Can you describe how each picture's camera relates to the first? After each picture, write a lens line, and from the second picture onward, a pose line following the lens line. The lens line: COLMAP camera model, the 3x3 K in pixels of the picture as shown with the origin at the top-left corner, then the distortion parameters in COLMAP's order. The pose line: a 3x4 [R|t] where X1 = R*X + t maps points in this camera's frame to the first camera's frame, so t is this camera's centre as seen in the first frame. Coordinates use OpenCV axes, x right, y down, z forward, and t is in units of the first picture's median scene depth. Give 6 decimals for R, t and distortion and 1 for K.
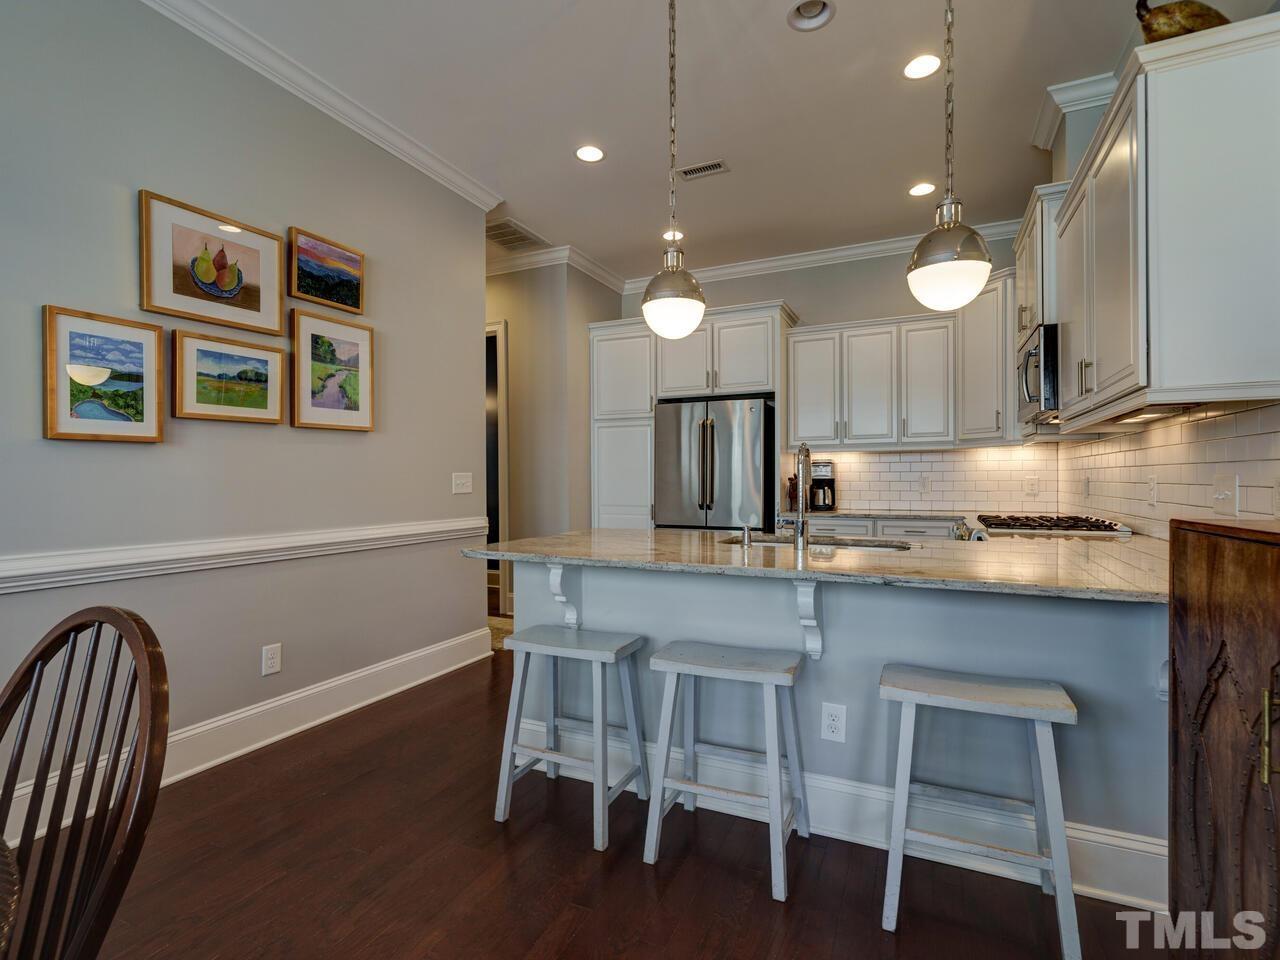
lens RADIAL K [[615.6, 0, 643.6], [0, 615.6, 484.9], [0, 0, 1]] dist [-0.002594, -0.000167]
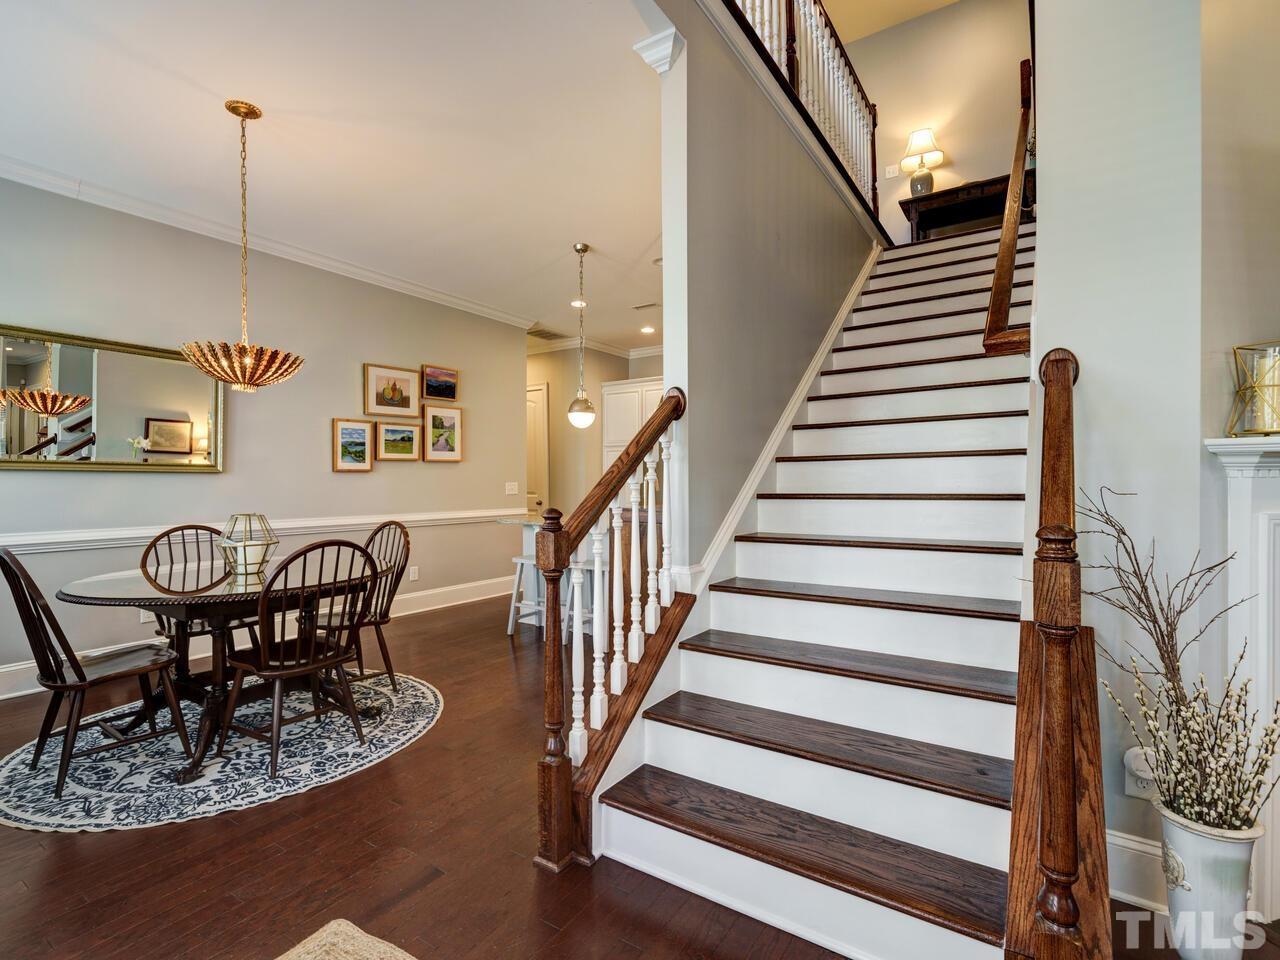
lens RADIAL K [[611.3, 0, 646.7], [0, 611.3, 487.4], [0, 0, 1]] dist [0.000393, 0.000101]
pose [[0.989852, 0.002006, -0.142088, 0.455923], [-0.001949, 0.999998, 0.000540, -0.010545], [0.142089, -0.000257, 0.989854, -0.914117]]
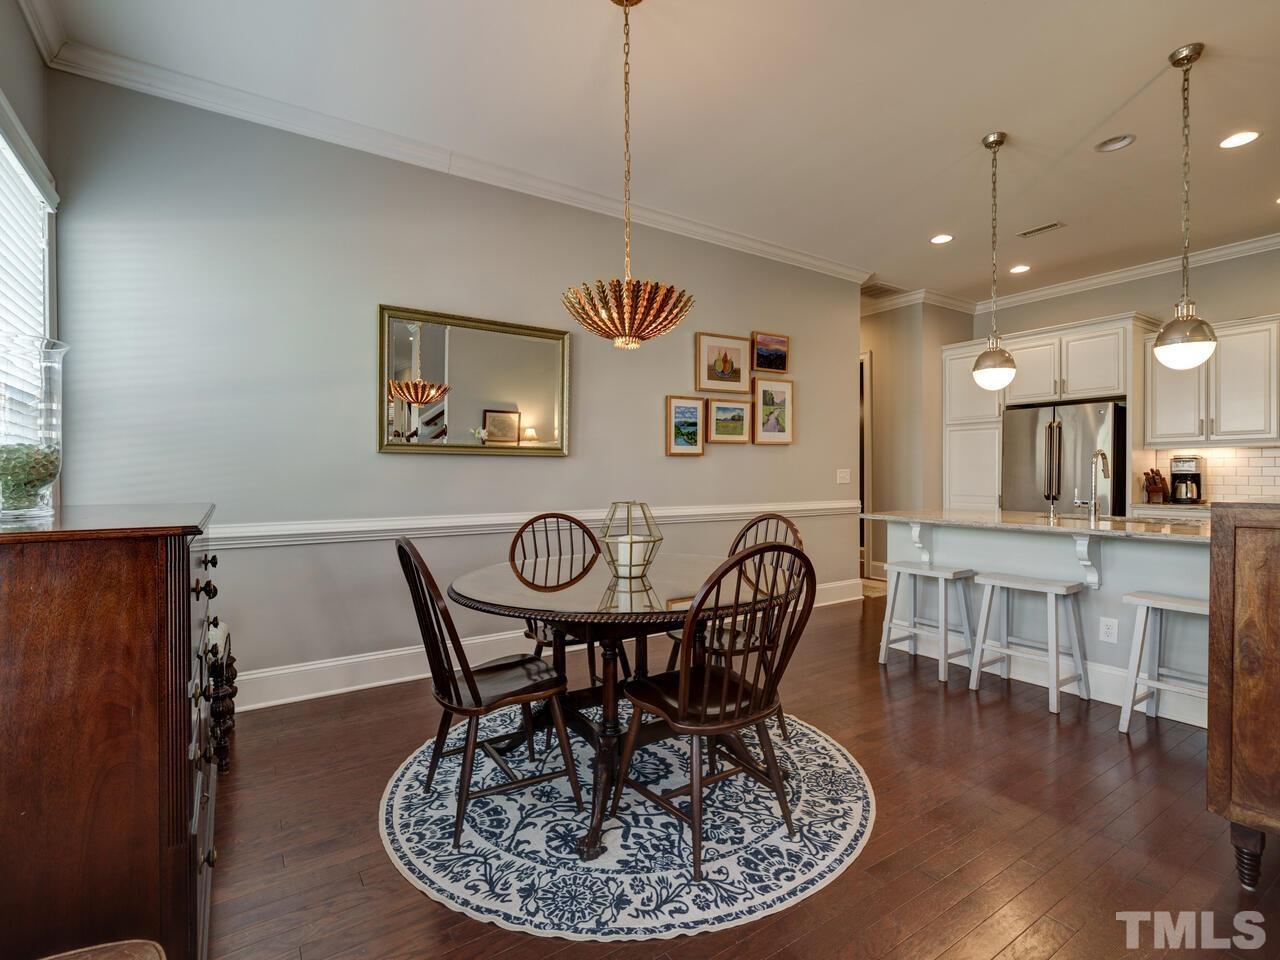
lens RADIAL K [[615.6, 0, 643.6], [0, 615.6, 484.9], [0, 0, 1]] dist [-0.002594, -0.000167]
pose [[0.856467, 0.009976, -0.516105, 0.071783], [-0.005017, 0.999927, 0.011001, 0.004612], [0.516177, -0.006833, 0.856455, -0.678016]]
